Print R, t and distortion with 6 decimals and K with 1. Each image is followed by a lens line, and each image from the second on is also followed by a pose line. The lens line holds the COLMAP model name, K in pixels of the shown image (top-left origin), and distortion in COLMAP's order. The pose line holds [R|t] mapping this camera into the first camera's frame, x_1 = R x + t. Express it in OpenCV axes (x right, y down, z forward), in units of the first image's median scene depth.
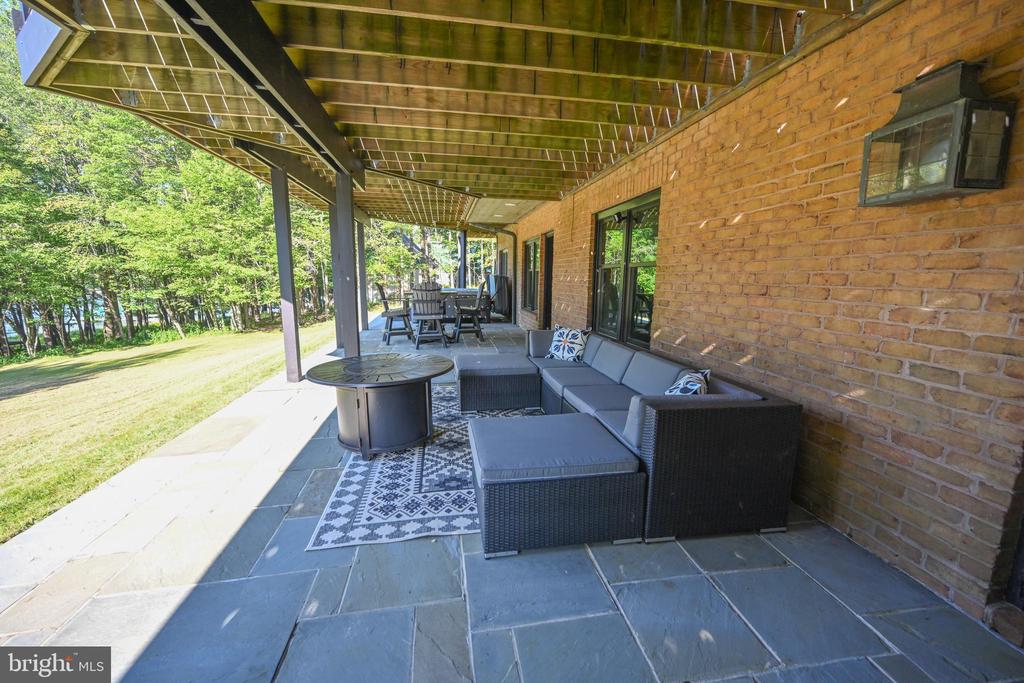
lens RADIAL K [[402.0, 0, 510.8], [0, 402.0, 346.1], [0, 0, 1]] dist [-0.003382, -0.000077]
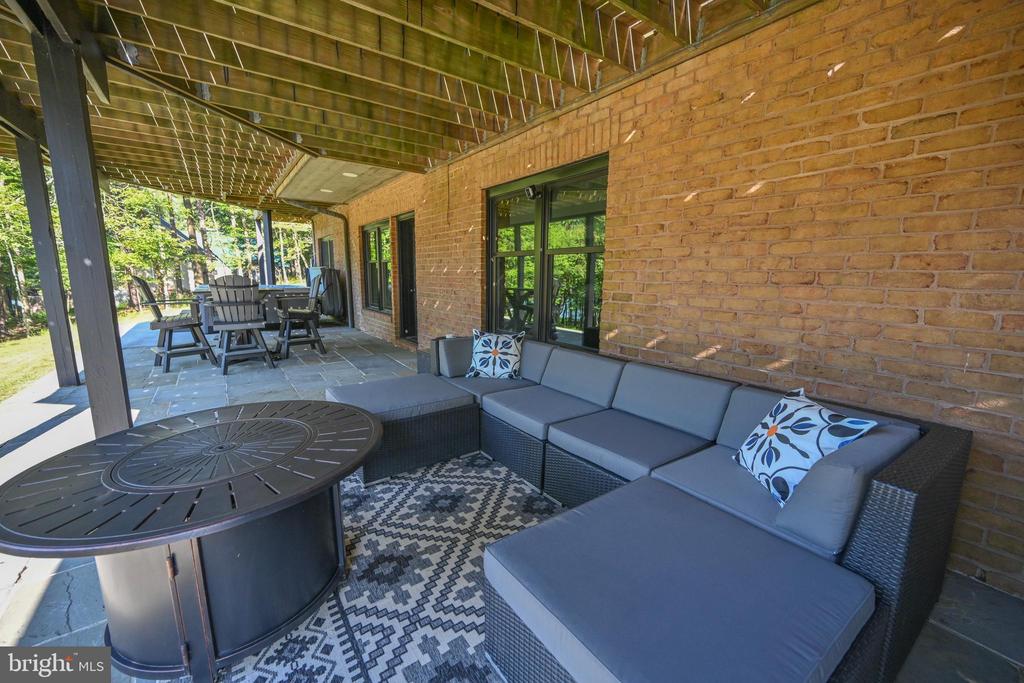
lens RADIAL K [[402.0, 0, 510.8], [0, 402.0, 346.1], [0, 0, 1]] dist [-0.003382, -0.000077]
pose [[0.898990, -0.073235, 0.431803, -0.206414], [0.069437, 0.997284, 0.024577, -0.052295], [-0.432430, 0.007889, 0.901633, 0.435963]]
